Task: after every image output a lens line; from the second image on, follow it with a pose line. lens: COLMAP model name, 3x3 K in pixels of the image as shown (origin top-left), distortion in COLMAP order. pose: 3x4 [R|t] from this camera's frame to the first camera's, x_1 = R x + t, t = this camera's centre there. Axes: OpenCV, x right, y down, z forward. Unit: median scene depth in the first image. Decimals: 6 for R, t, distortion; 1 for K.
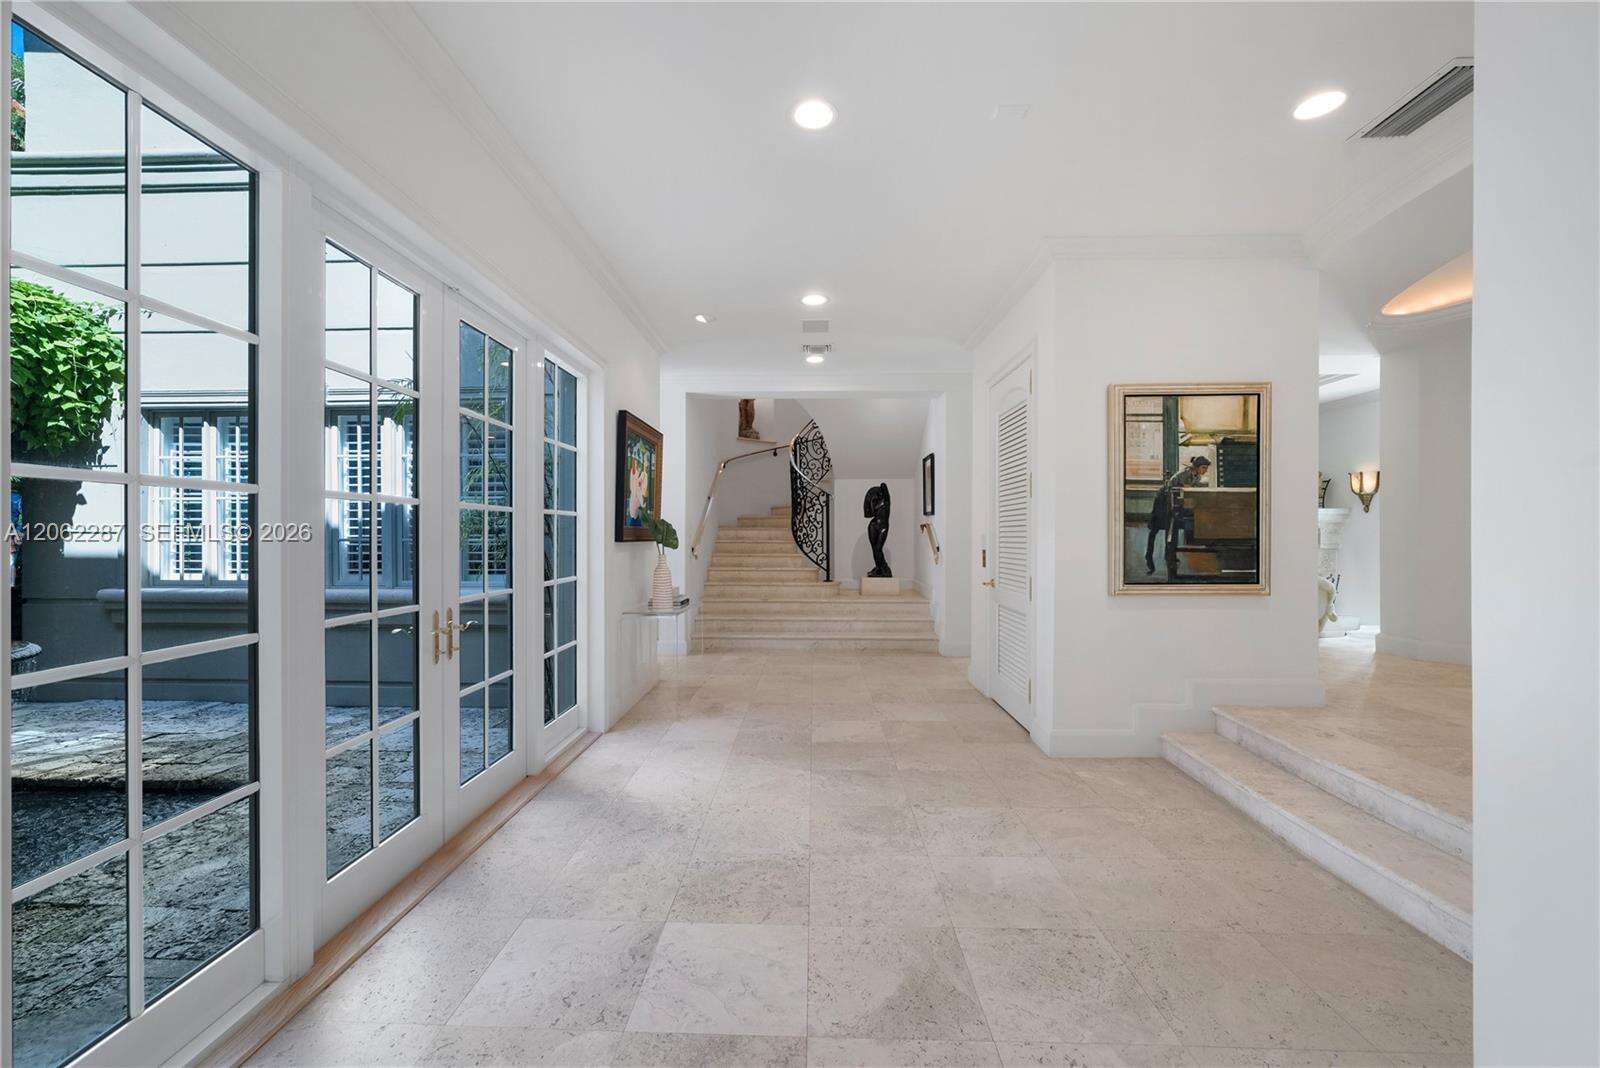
lens RADIAL K [[612.2, 0, 805.4], [0, 612.2, 538.5], [0, 0, 1]] dist [-0.001832, -0.000258]
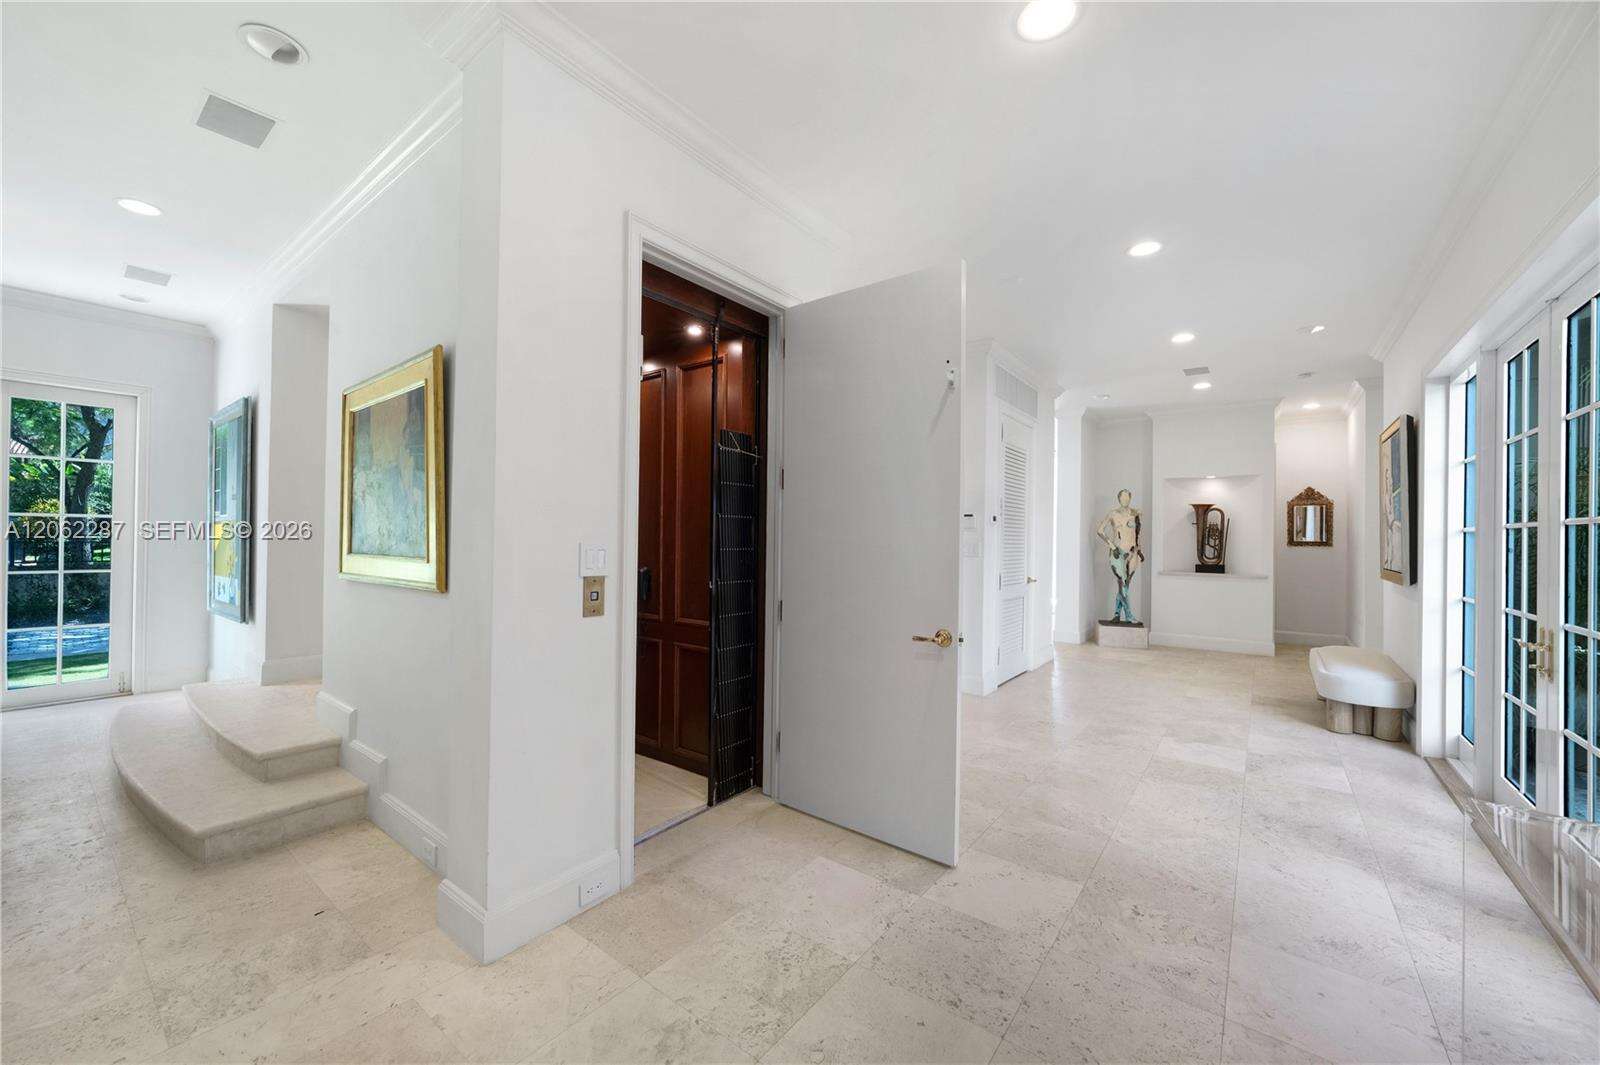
lens RADIAL K [[612.2, 0, 805.4], [0, 612.2, 537.0], [0, 0, 1]] dist [-0.001832, -0.000258]
pose [[-0.806989, -0.006485, 0.590531, -0.186819], [-0.009604, 0.999952, -0.002143, -0.030281], [-0.590489, -0.007401, -0.807012, 2.461113]]
